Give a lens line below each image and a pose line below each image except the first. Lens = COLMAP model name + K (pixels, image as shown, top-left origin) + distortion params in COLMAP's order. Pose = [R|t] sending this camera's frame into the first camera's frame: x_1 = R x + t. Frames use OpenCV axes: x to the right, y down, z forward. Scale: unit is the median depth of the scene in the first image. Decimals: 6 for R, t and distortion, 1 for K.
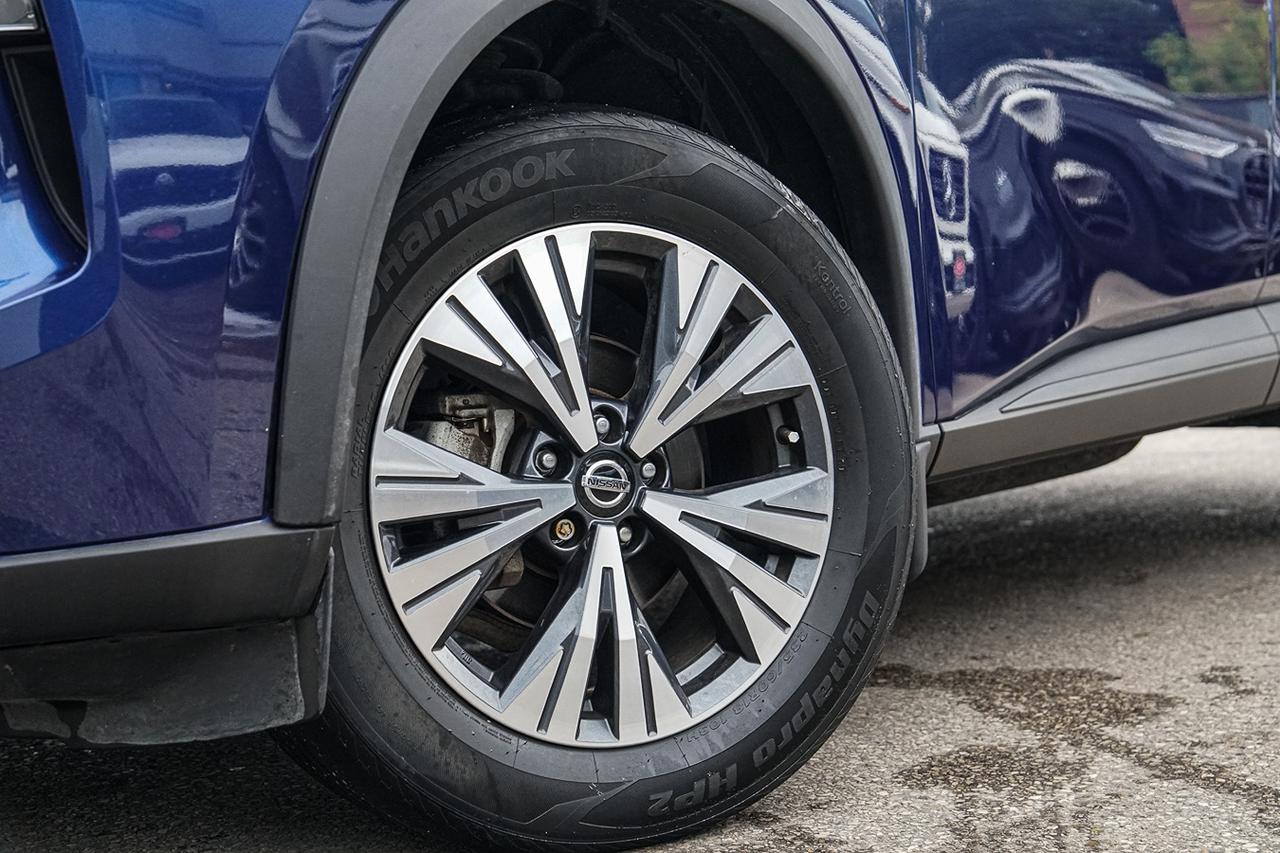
lens RADIAL K [[2032.0, 0, 652.6], [0, 2032.0, 431.7], [0, 0, 1]] dist [0.216316, 0.000000]
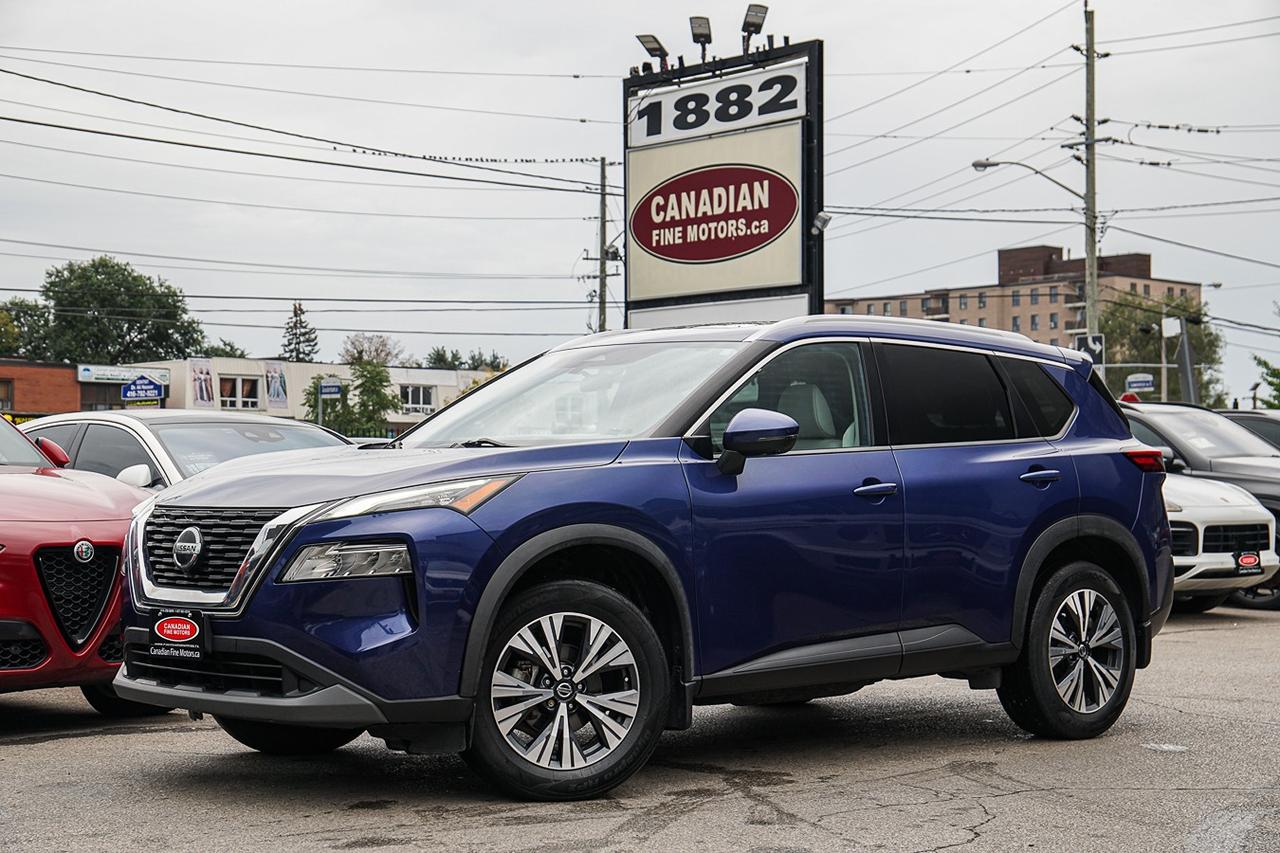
lens RADIAL K [[2032.0, 0, 647.6], [0, 2032.0, 437.1], [0, 0, 1]] dist [0.216316, 0.000000]
pose [[0.982708, 0.049822, -0.178334, 0.679497], [-0.063869, 0.995217, -0.073915, -0.147668], [0.173798, 0.084027, 0.981190, -2.268225]]
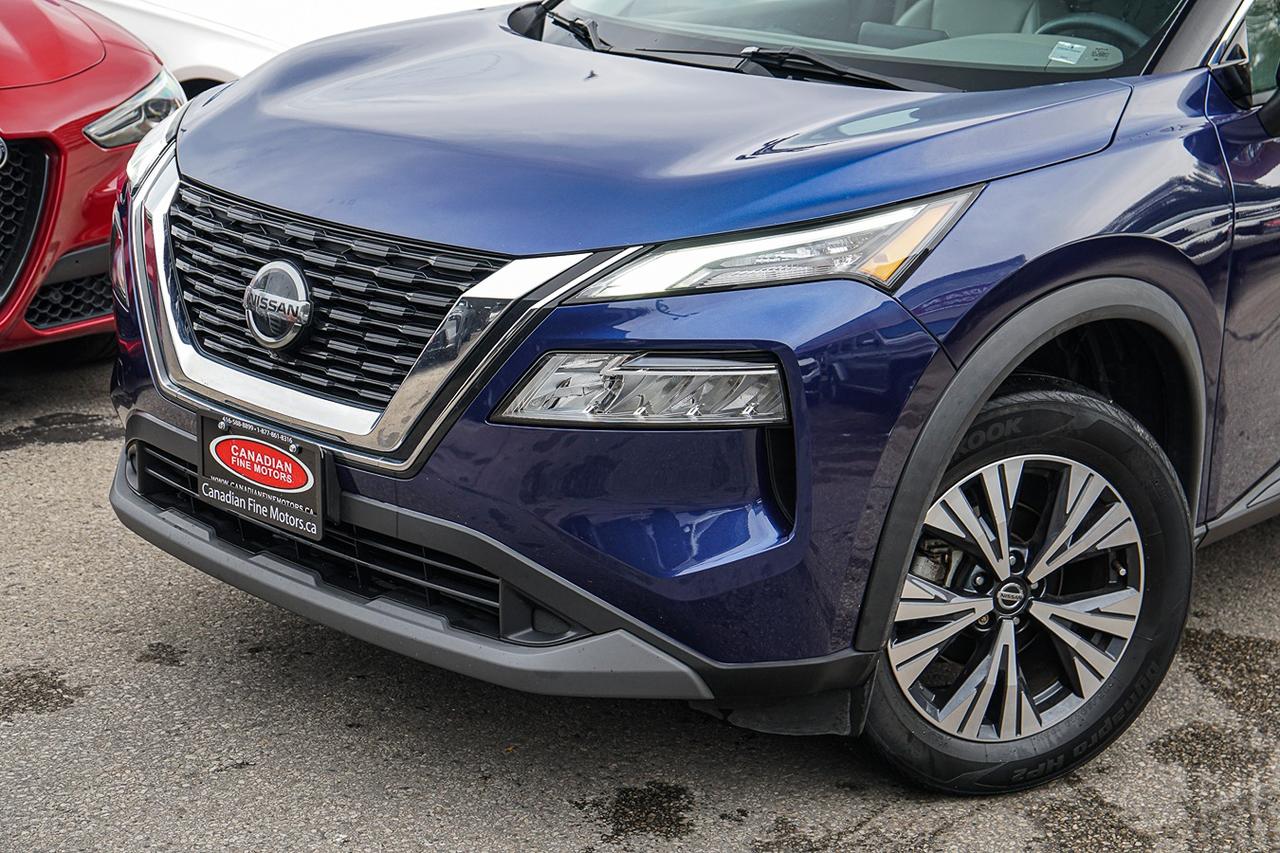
lens RADIAL K [[2032.0, 0, 627.8], [0, 2032.0, 418.4], [0, 0, 1]] dist [0.216316, 0.000000]
pose [[0.990210, 0.118571, -0.073658, -0.232405], [-0.100147, 0.971054, 0.216850, -0.462537], [0.097238, -0.207351, 0.973422, -0.692356]]
